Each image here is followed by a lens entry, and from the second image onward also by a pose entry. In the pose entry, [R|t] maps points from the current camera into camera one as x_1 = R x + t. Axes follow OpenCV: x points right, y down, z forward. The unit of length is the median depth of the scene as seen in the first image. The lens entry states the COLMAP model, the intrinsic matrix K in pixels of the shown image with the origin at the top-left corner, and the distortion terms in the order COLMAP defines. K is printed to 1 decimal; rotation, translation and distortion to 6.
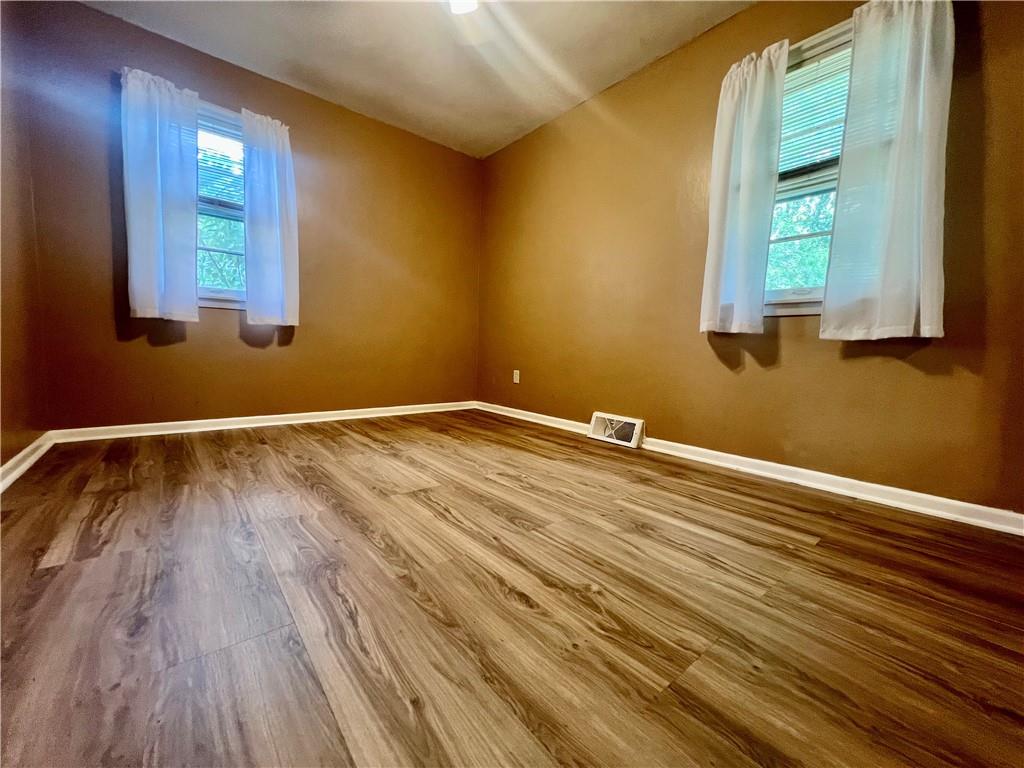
lens RADIAL K [[409.2, 0, 512.0], [0, 409.2, 384.0], [0, 0, 1]] dist [0.000869, 0.000074]
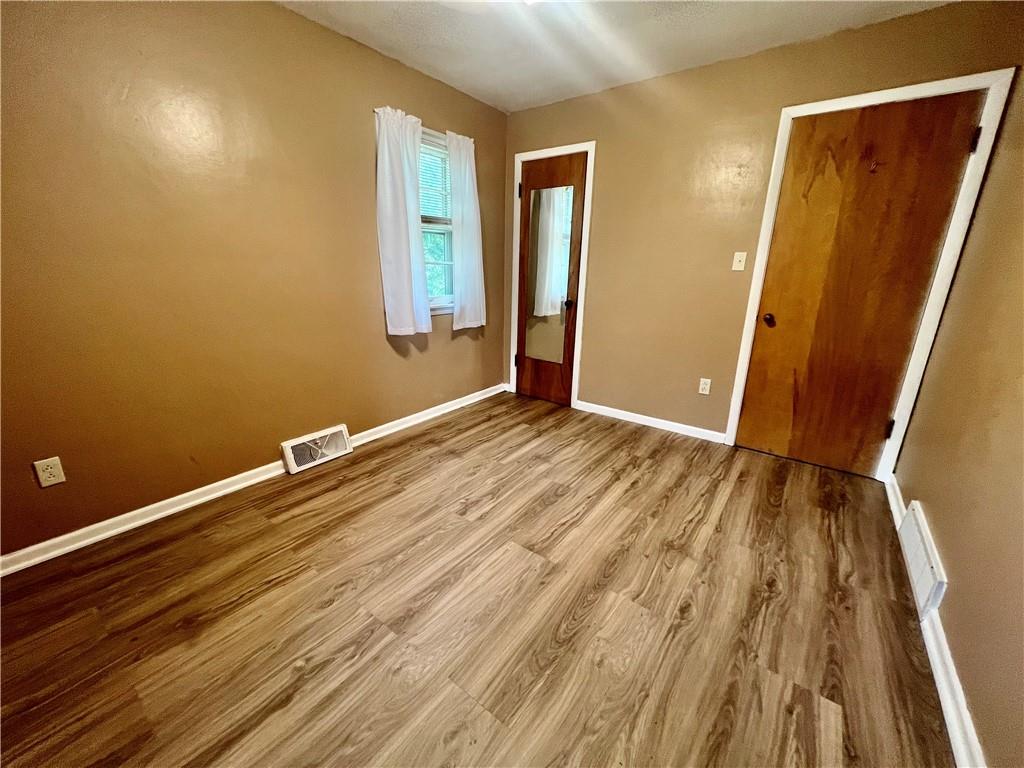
lens RADIAL K [[409.2, 0, 512.0], [0, 409.2, 384.0], [0, 0, 1]] dist [0.000869, 0.000074]
pose [[-0.232441, -0.307336, 0.922776, -1.180684], [0.058264, 0.942658, 0.328634, -0.541994], [-0.970864, 0.130153, -0.201206, 1.365701]]
